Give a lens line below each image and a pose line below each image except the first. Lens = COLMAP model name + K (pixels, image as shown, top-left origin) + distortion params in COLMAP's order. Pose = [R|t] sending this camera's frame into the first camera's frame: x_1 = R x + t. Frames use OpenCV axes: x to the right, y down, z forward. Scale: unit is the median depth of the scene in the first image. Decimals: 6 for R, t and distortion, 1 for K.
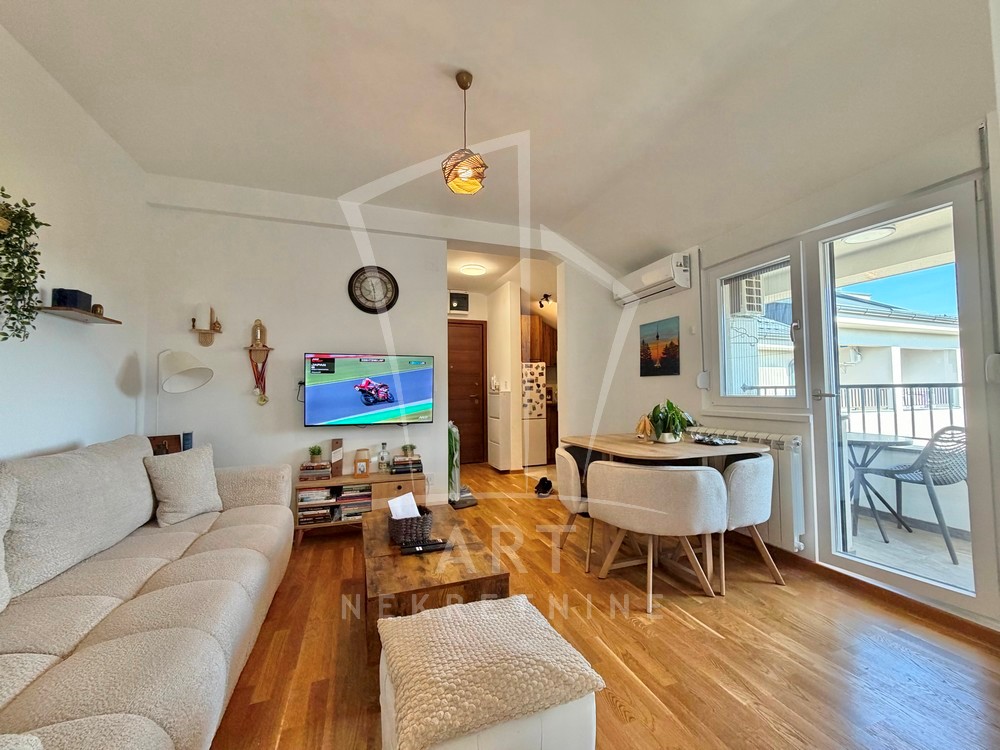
lens RADIAL K [[404.2, 0, 501.4], [0, 404.2, 377.1], [0, 0, 1]] dist [0.001477, 0.000573]
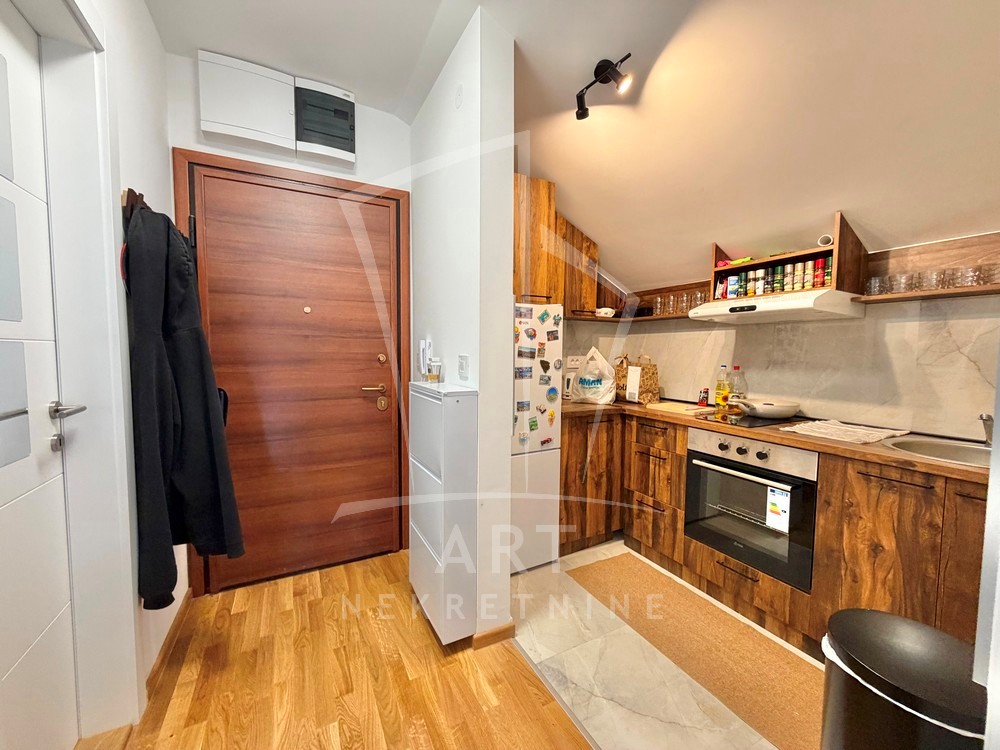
lens RADIAL K [[404.2, 0, 501.4], [0, 404.2, 377.1], [0, 0, 1]] dist [0.001477, 0.000573]
pose [[0.989909, 0.008412, 0.141455, -0.002959], [-0.022403, 0.994973, 0.097609, -0.004368], [-0.139923, -0.099793, 0.985121, 0.629631]]
